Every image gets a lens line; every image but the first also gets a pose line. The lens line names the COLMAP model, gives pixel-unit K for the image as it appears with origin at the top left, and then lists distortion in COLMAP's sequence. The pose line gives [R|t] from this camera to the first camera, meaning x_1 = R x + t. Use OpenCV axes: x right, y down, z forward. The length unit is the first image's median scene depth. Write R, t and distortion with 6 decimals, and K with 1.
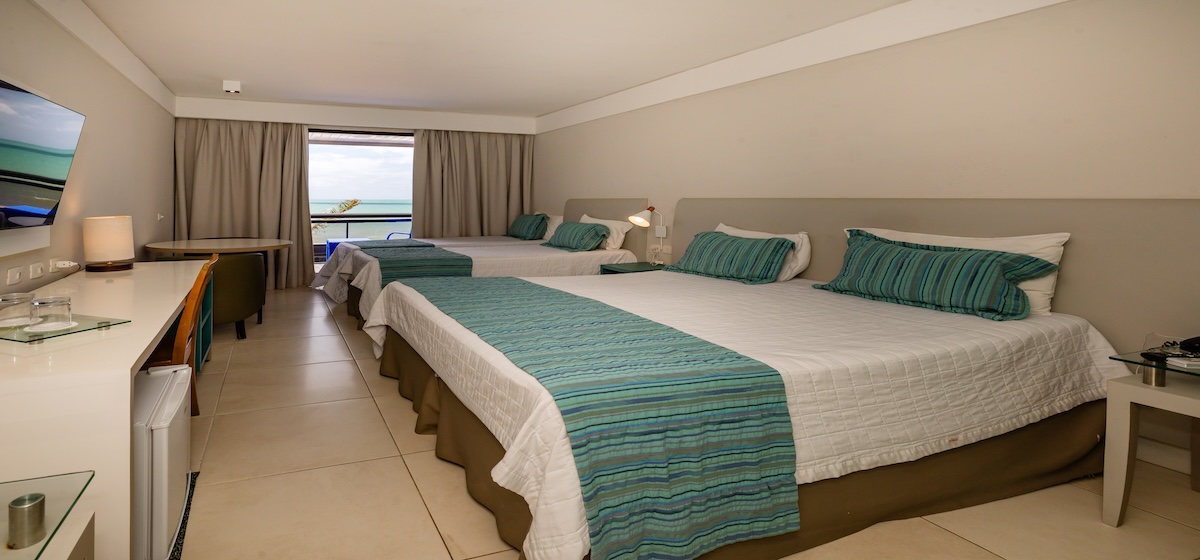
lens RADIAL K [[577.8, 0, 541.7], [0, 577.8, 199.8], [0, 0, 1]] dist [0.002031, -0.002412]
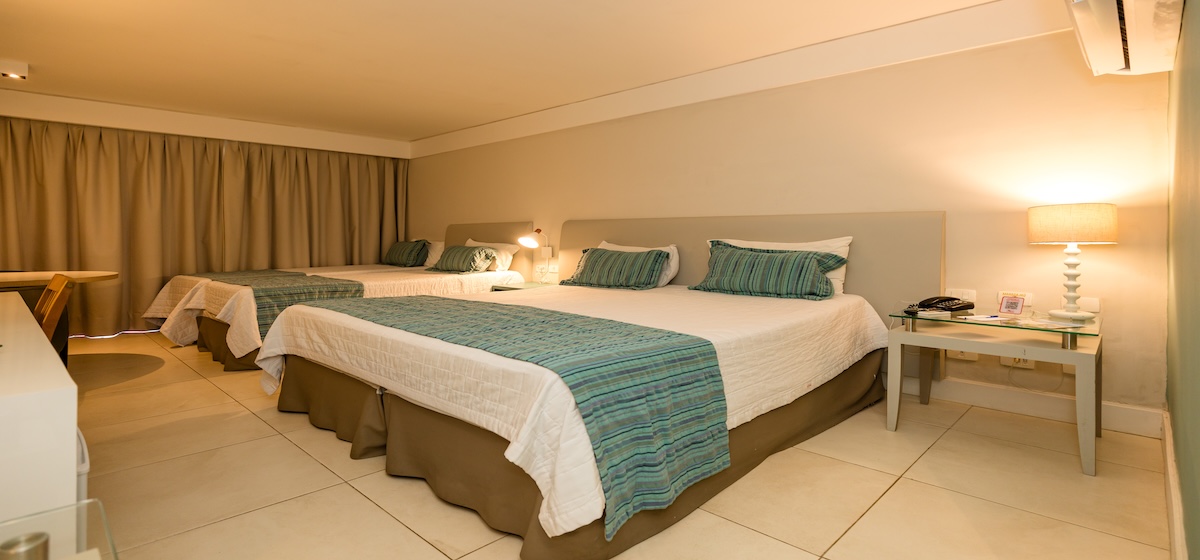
lens RADIAL K [[577.8, 0, 556.6], [0, 577.8, 261.7], [0, 0, 1]] dist [0.002031, -0.002412]
pose [[0.906132, -0.017994, 0.422612, -0.335766], [0.018095, 0.999829, 0.003774, 0.100421], [-0.422608, 0.004227, 0.906303, 0.028436]]
